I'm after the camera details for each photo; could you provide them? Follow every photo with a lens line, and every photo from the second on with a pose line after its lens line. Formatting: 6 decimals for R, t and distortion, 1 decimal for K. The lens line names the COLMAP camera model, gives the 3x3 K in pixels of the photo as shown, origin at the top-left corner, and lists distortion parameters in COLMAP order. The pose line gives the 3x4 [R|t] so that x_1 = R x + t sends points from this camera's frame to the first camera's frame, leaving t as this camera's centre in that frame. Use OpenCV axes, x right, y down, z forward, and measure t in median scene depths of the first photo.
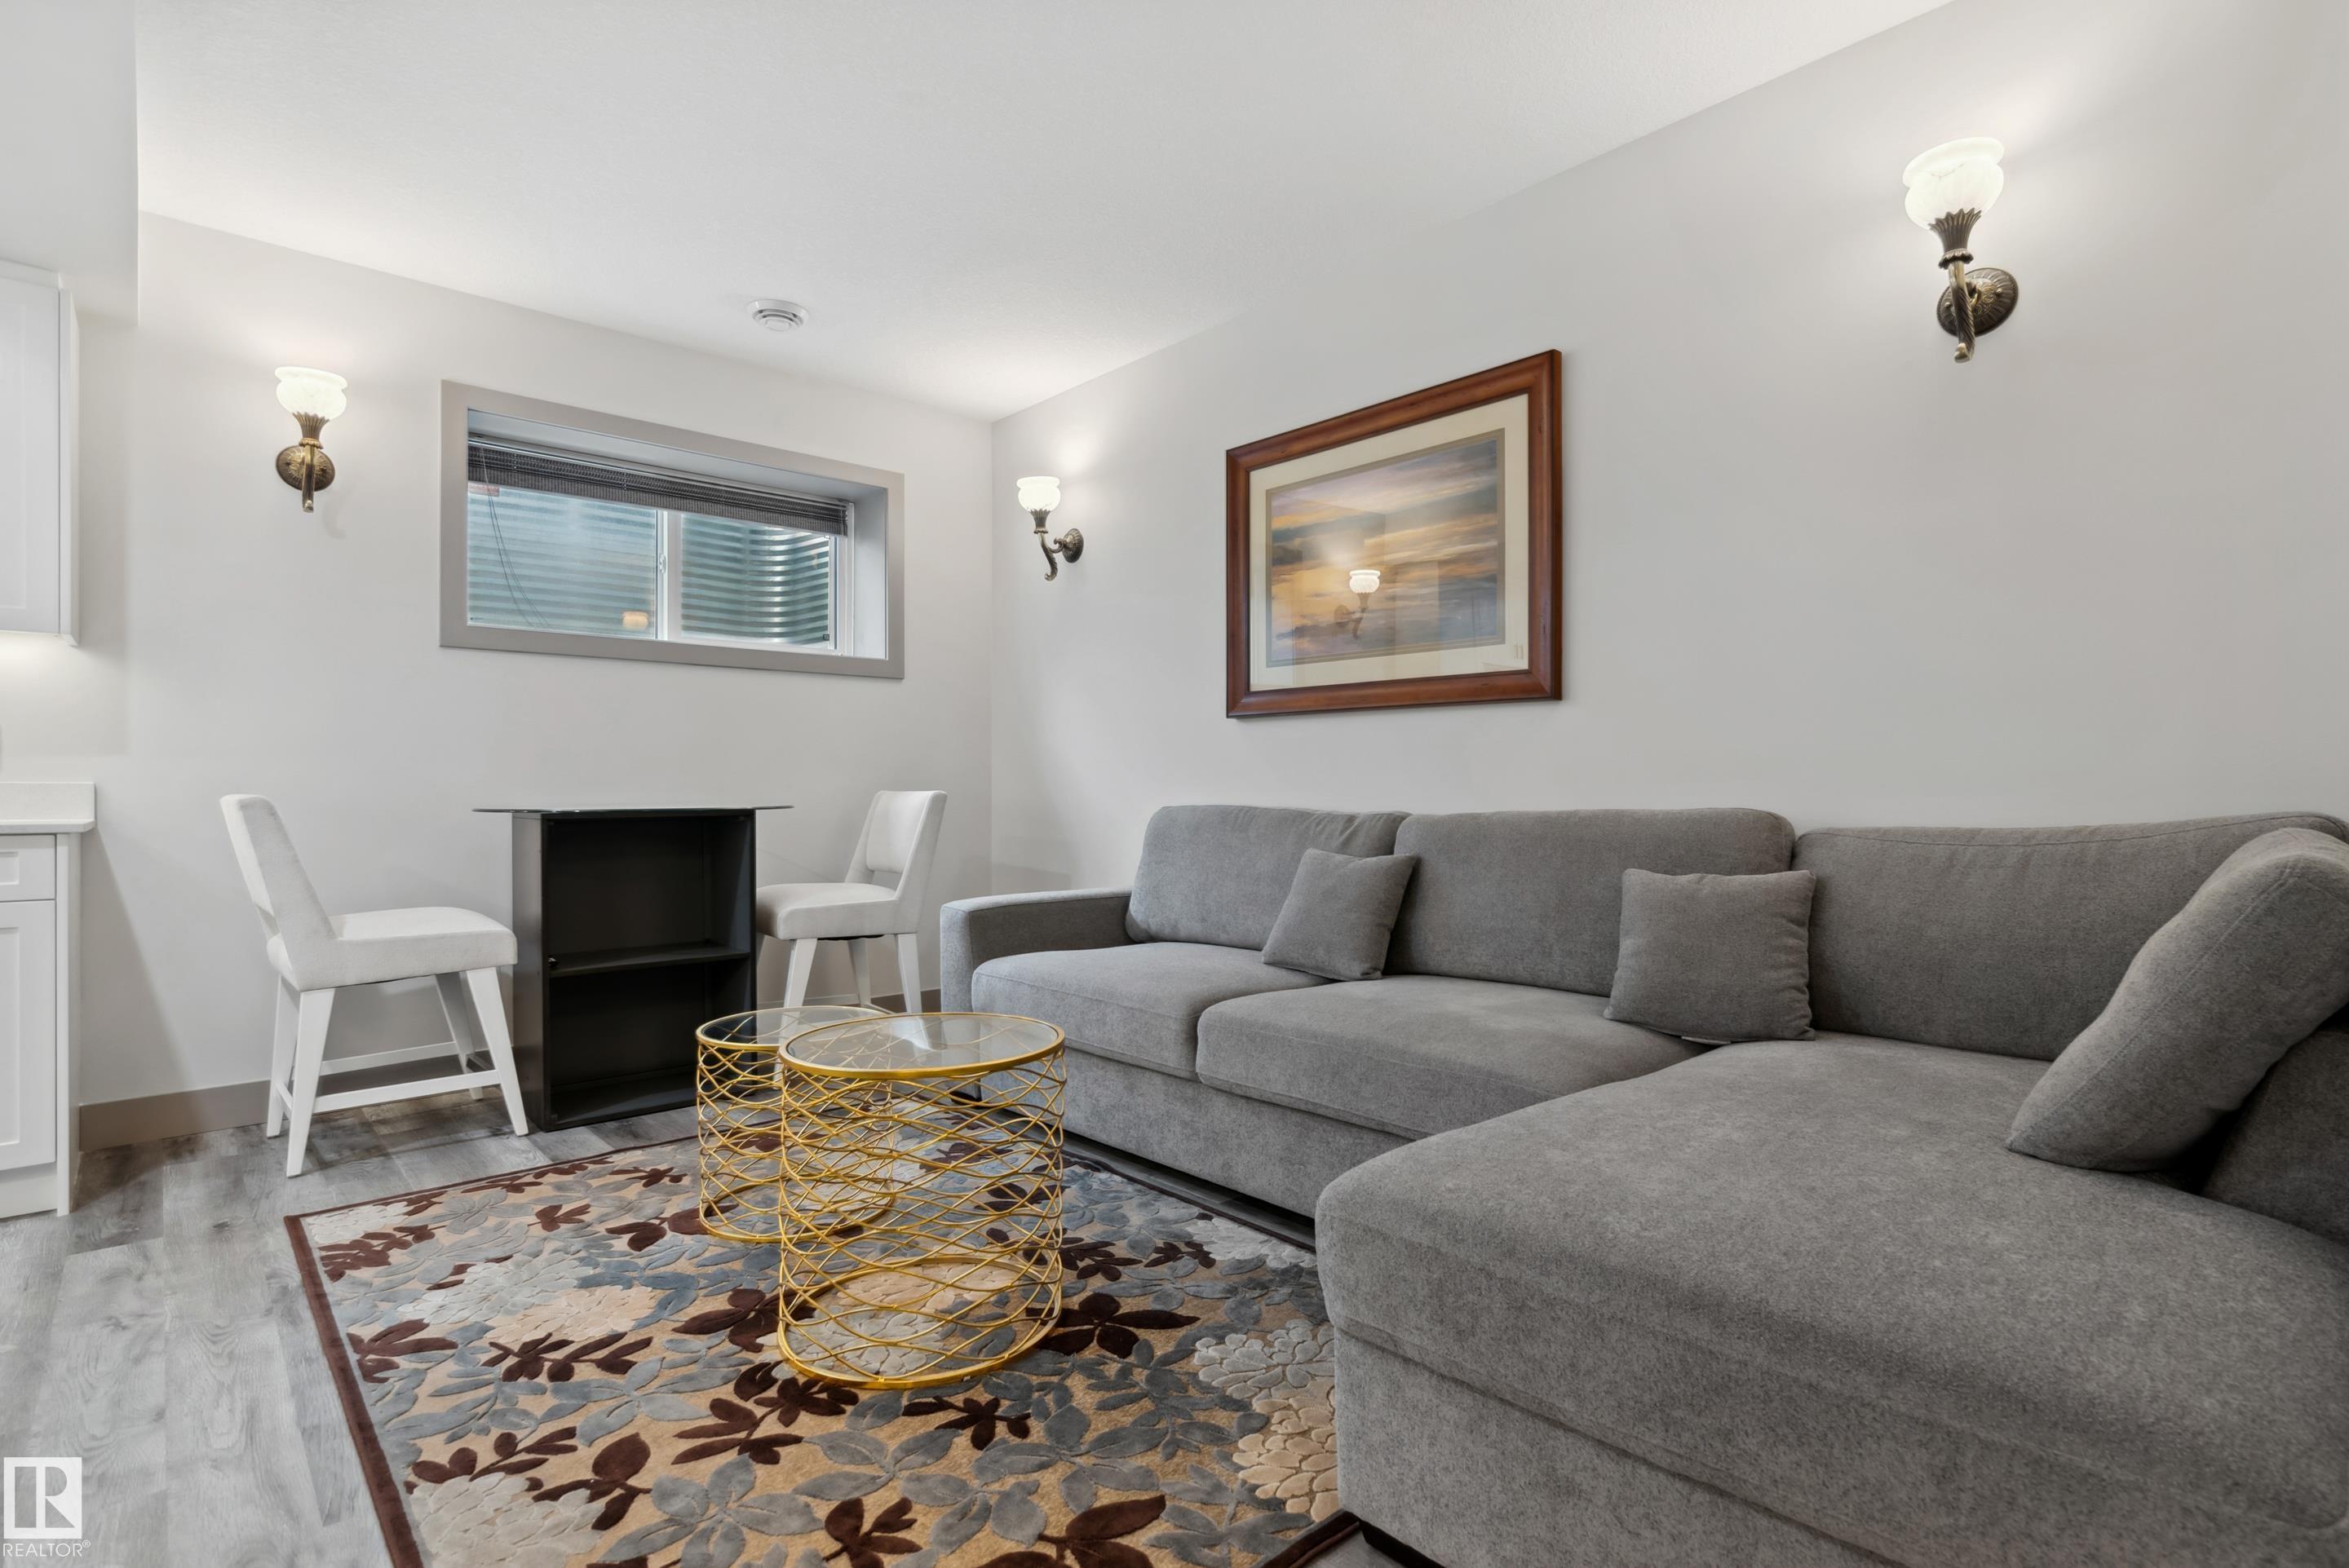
lens RADIAL K [[1112.7, 0, 1186.6], [0, 1112.7, 795.4], [0, 0, 1]] dist [-0.014694, 0.002870]
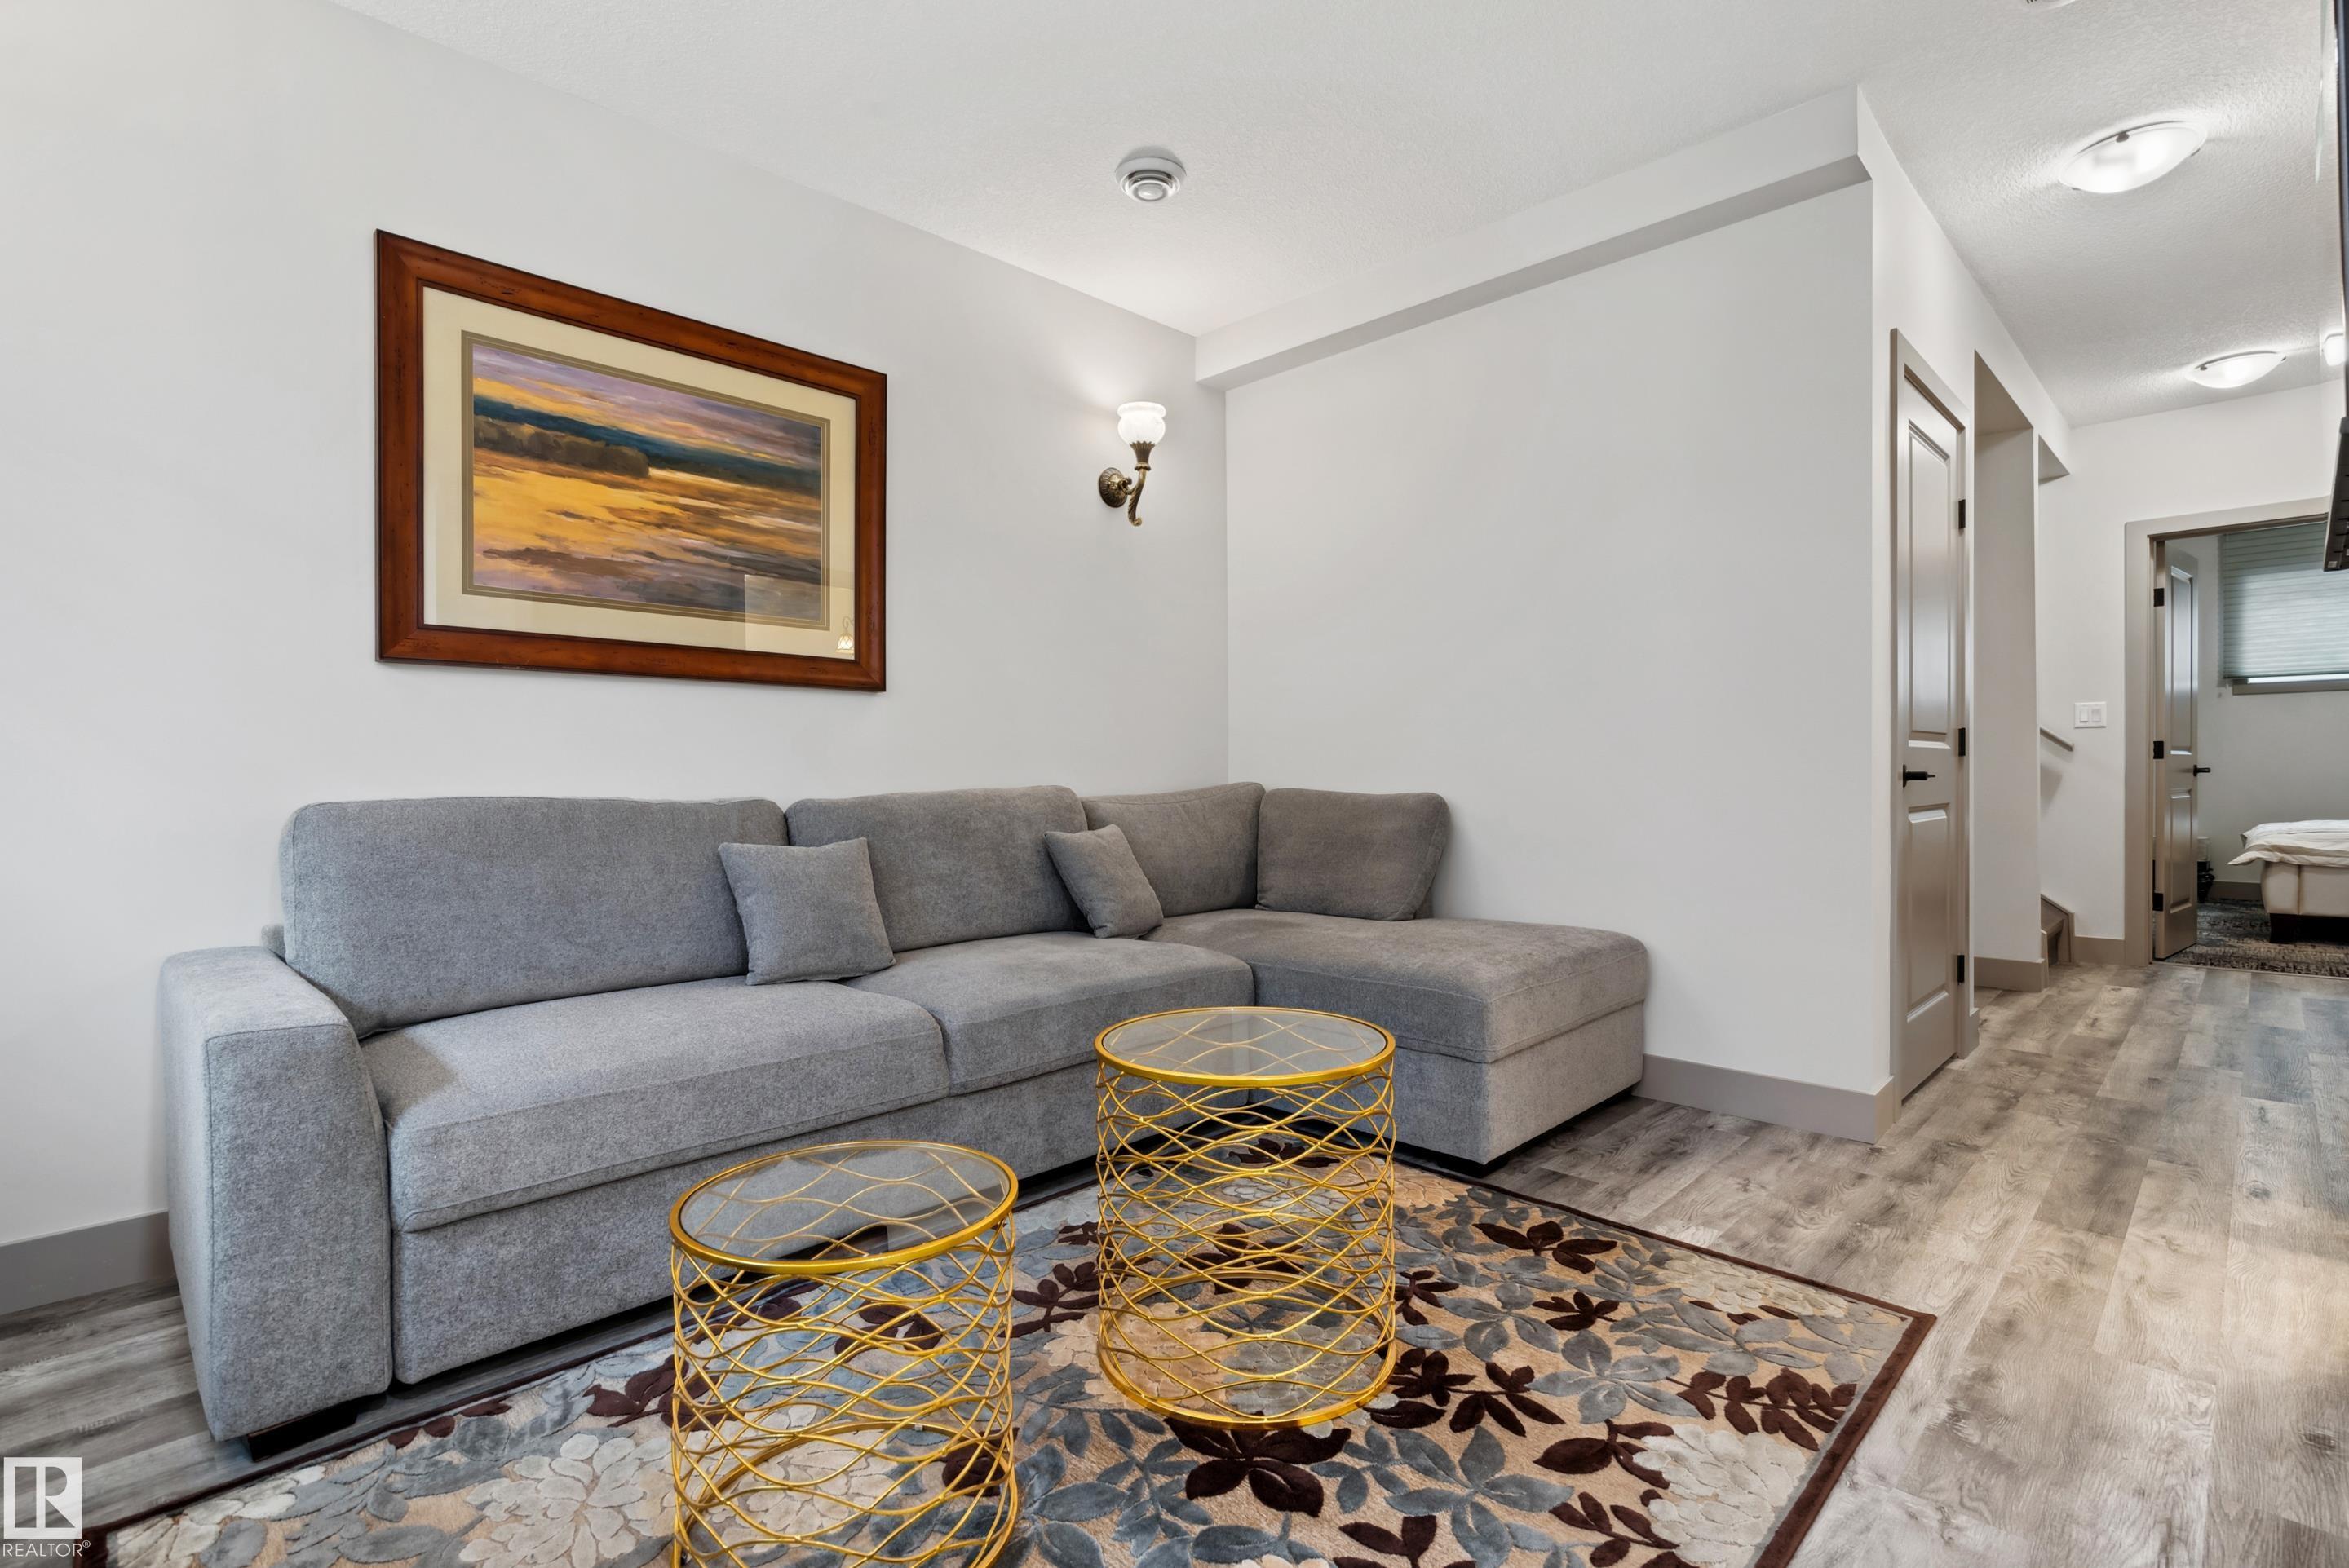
lens RADIAL K [[1112.7, 0, 1178.7], [0, 1112.7, 766.3], [0, 0, 1]] dist [-0.014694, 0.002870]
pose [[-0.043305, 0.005822, 0.999045, -0.773106], [0.012834, 0.999904, -0.005271, -0.002787], [-0.998979, 0.012593, -0.043375, 0.756264]]
